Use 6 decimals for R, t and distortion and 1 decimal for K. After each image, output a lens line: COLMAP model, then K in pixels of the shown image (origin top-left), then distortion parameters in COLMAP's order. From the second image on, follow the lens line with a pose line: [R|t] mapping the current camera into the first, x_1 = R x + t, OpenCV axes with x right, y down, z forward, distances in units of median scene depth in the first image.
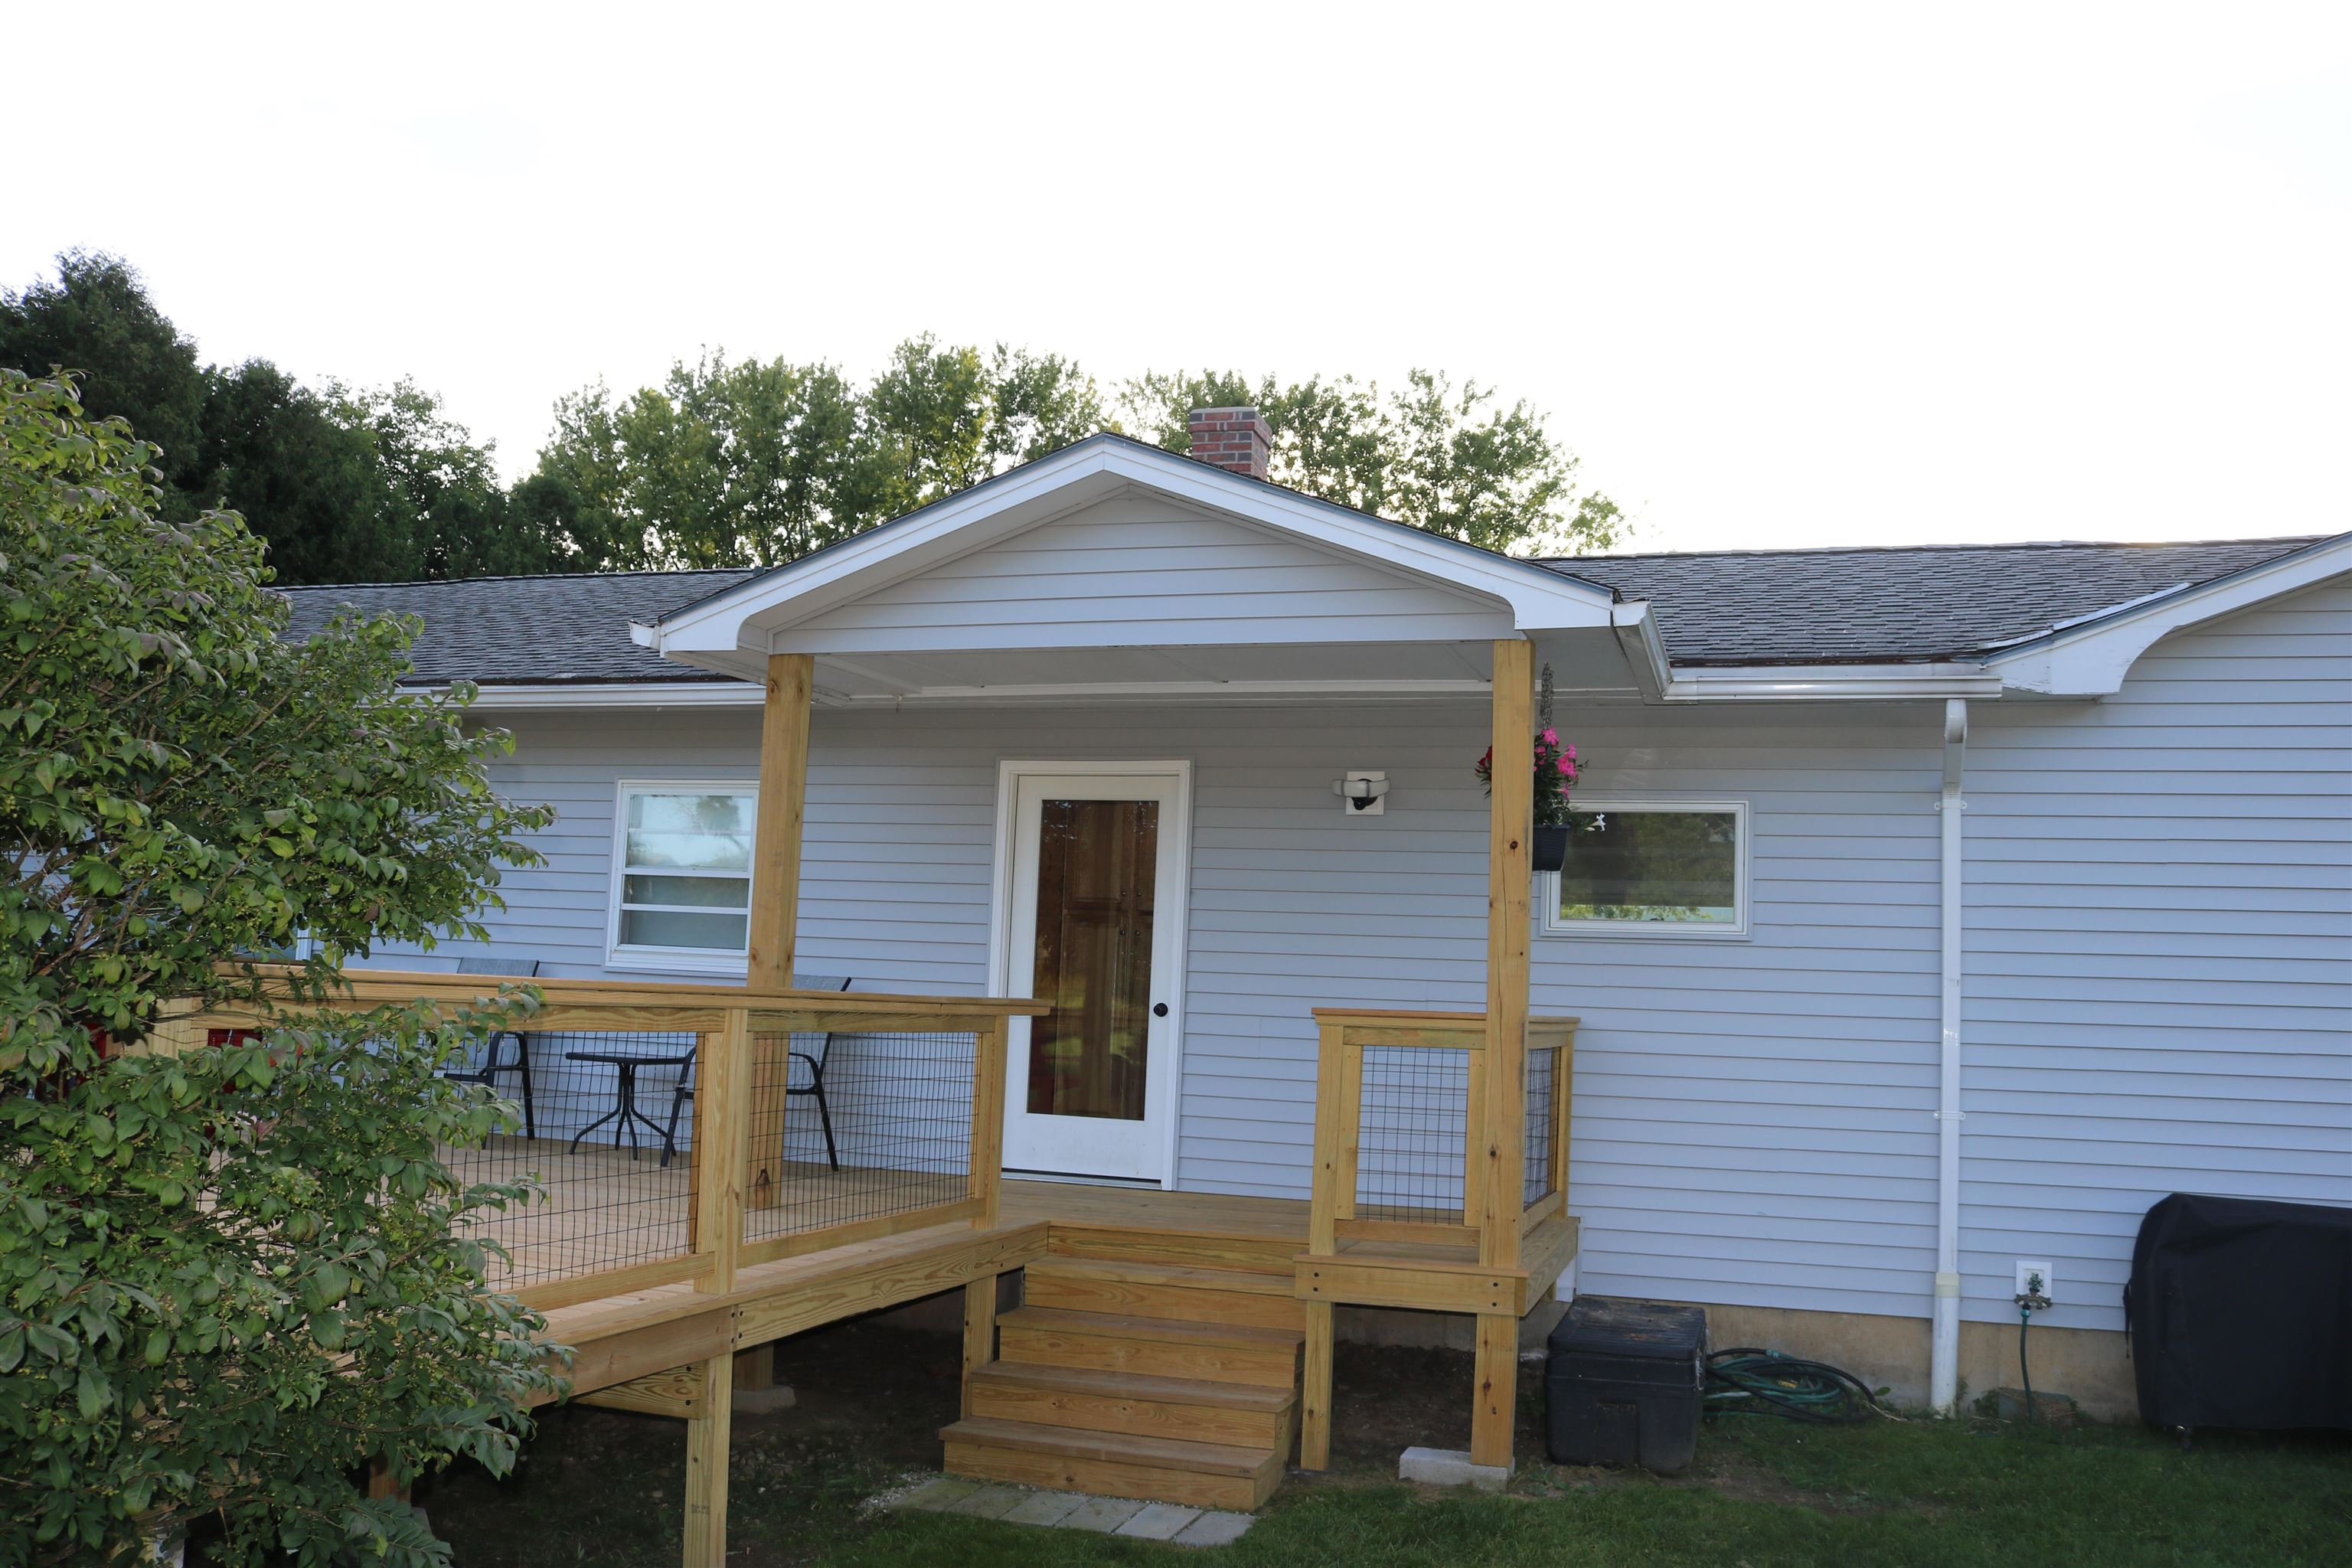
lens RADIAL K [[1952.8, 0, 1248.5], [0, 1952.8, 788.4], [0, 0, 1]] dist [-0.093079, 0.009175]
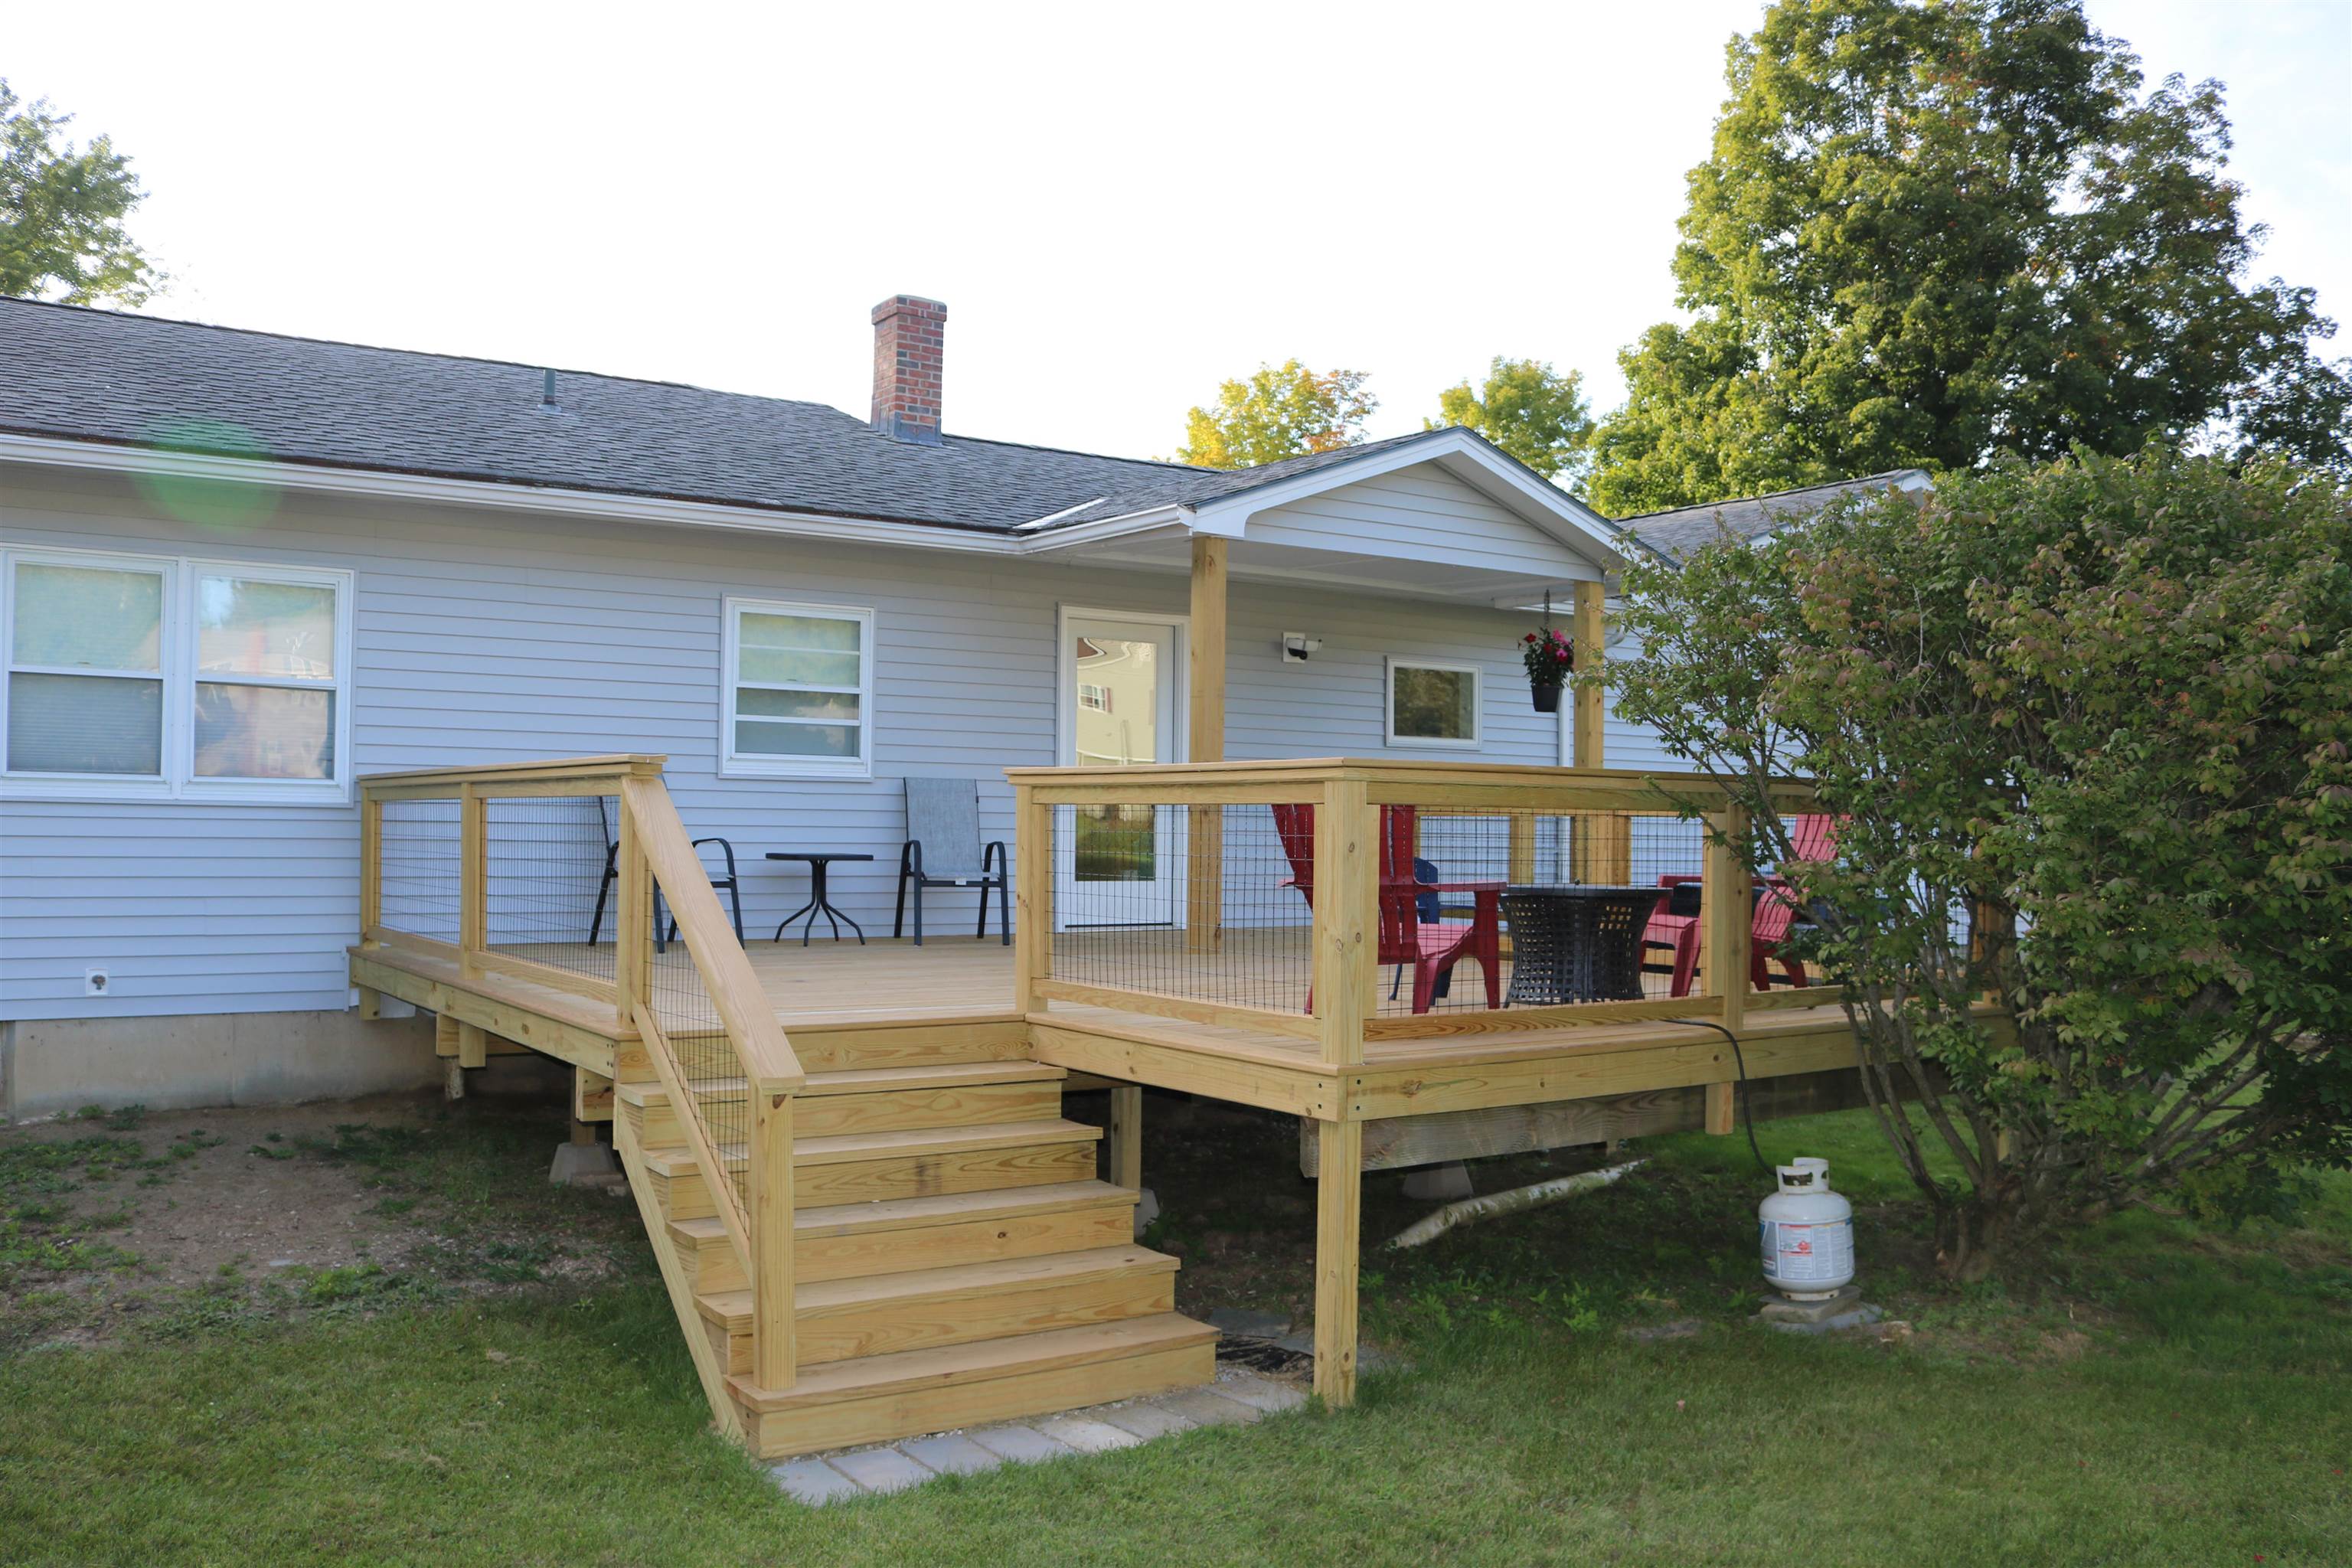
lens RADIAL K [[1952.8, 0, 1248.5], [0, 1952.8, 788.4], [0, 0, 1]] dist [-0.093079, 0.009175]
pose [[0.614034, -0.026996, 0.788818, -1.049452], [-0.096212, 0.989402, 0.108754, -0.045365], [-0.783393, -0.142673, 0.604929, 0.138838]]
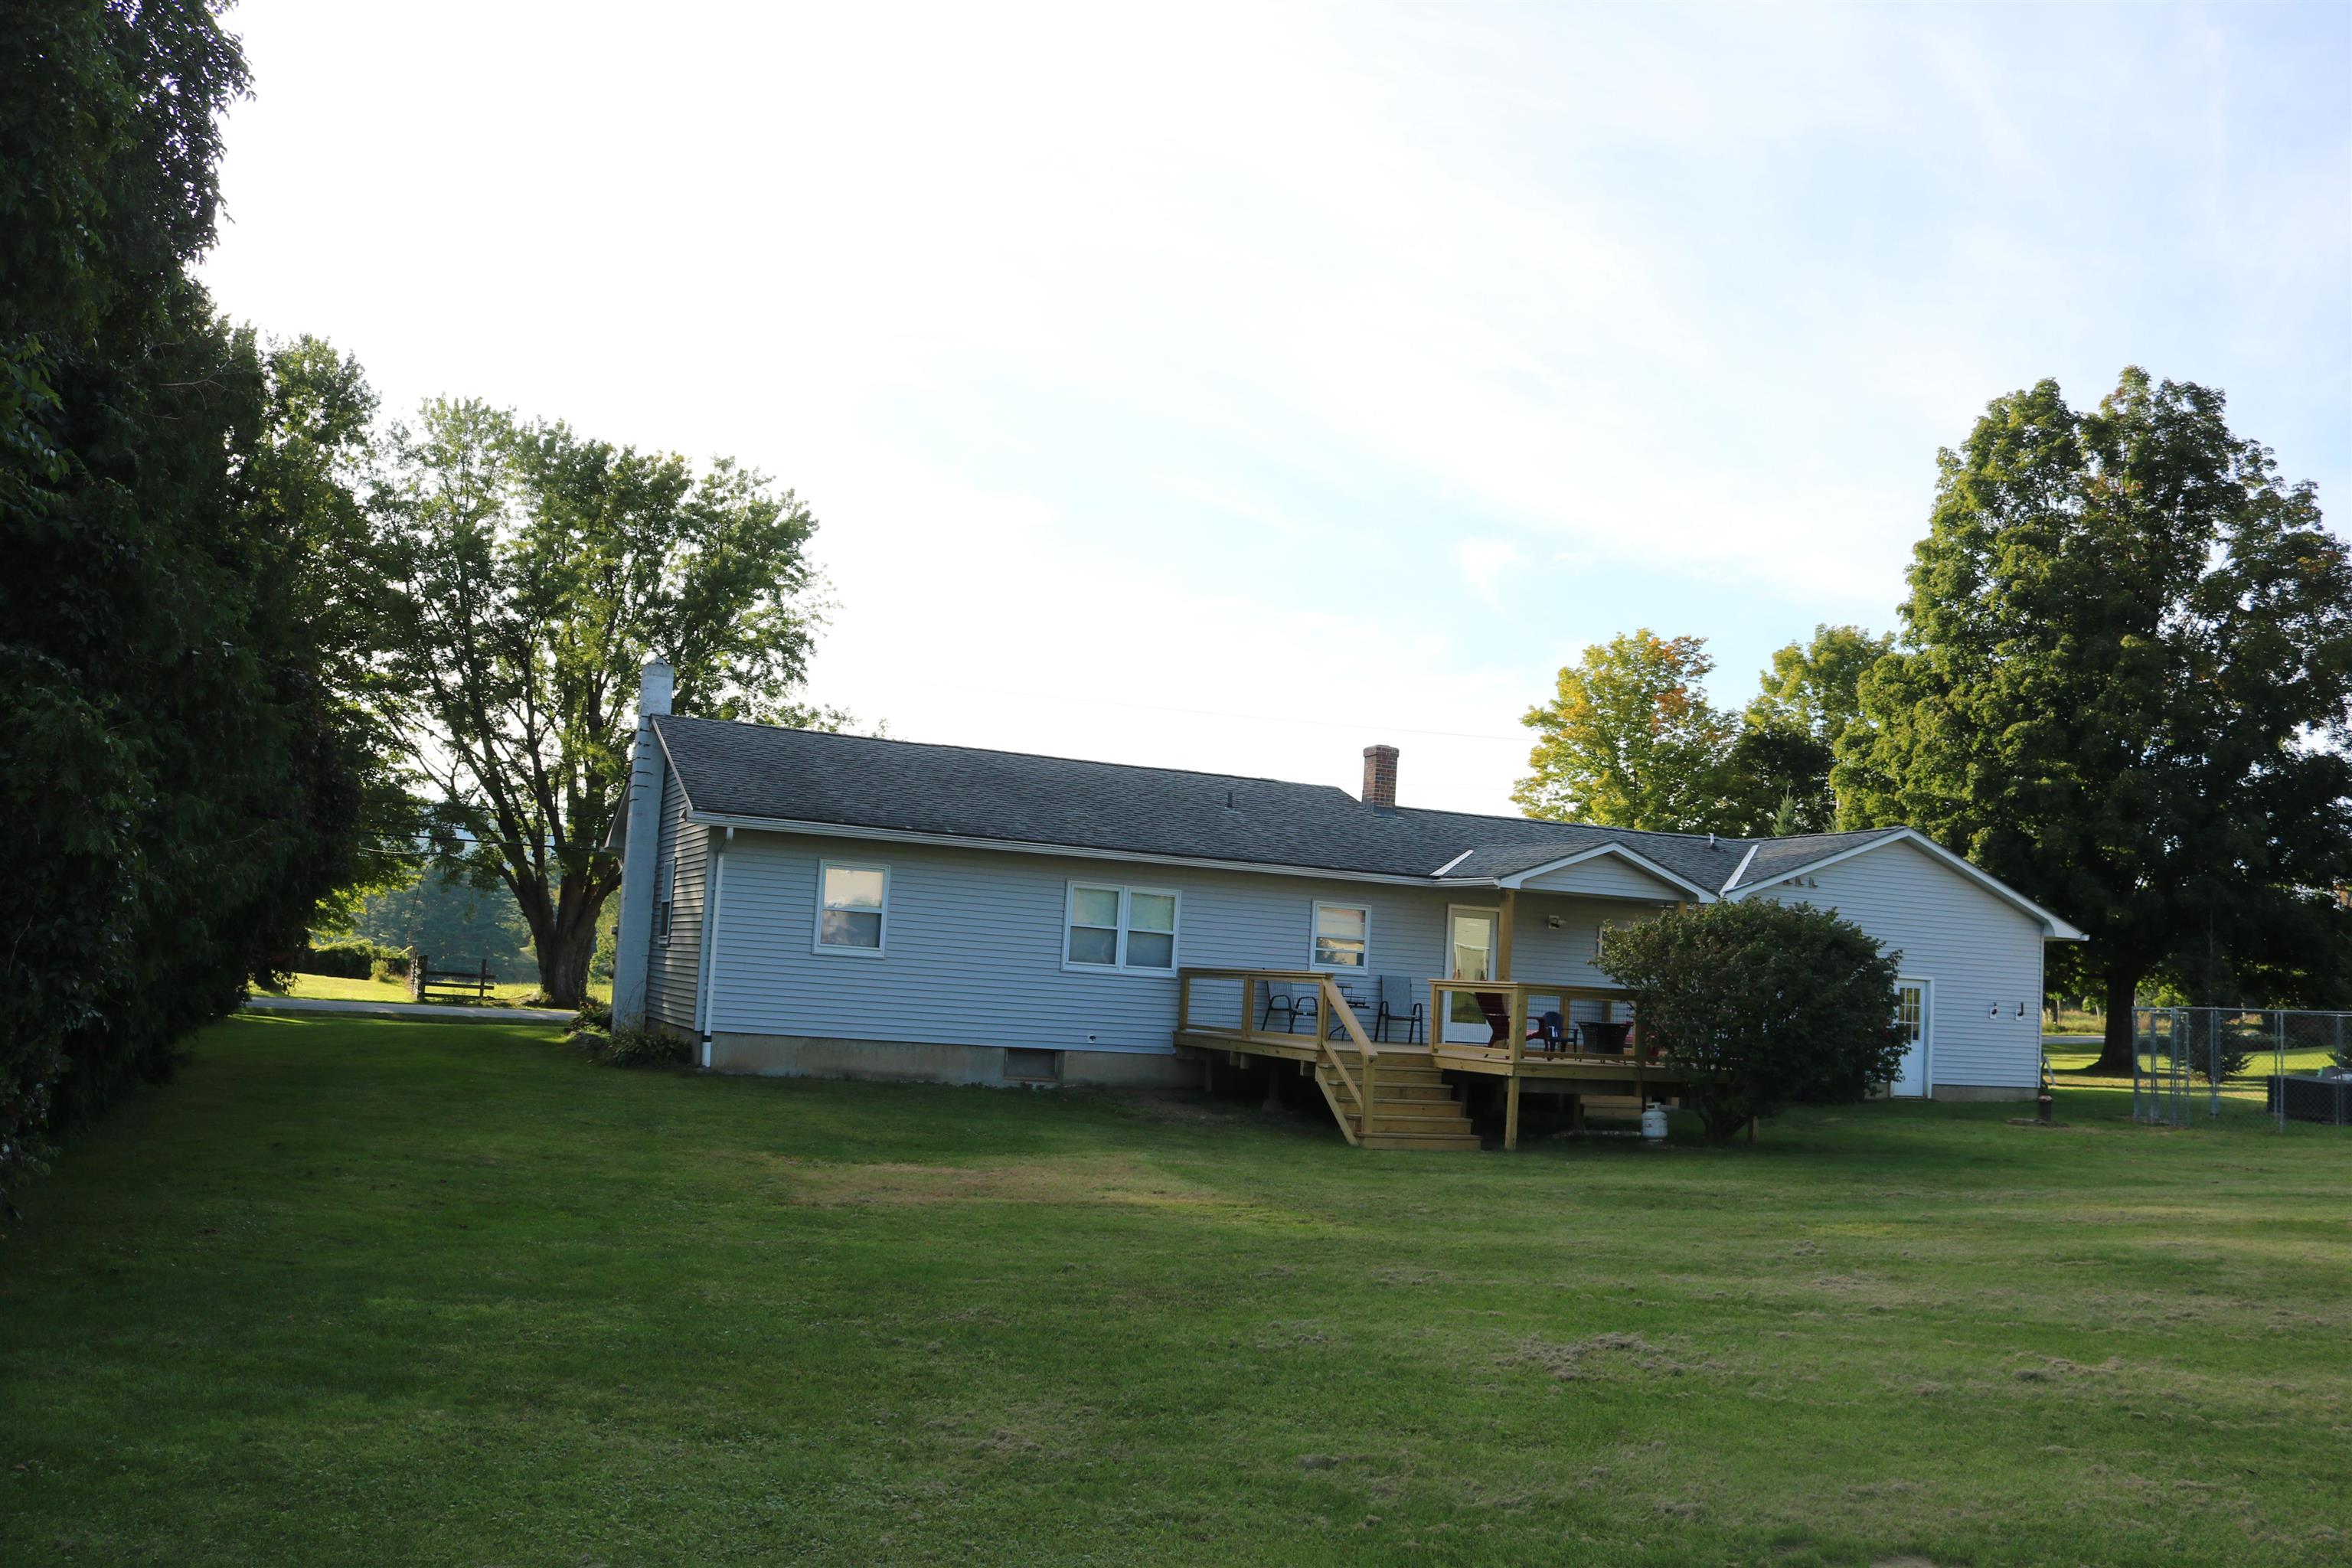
lens RADIAL K [[1952.8, 0, 1248.5], [0, 1952.8, 788.4], [0, 0, 1]] dist [-0.093079, 0.009175]
pose [[0.756729, 0.062268, 0.650756, -2.269750], [-0.116003, 0.992446, 0.039930, -0.266725], [-0.643354, -0.105706, 0.758236, -0.996491]]
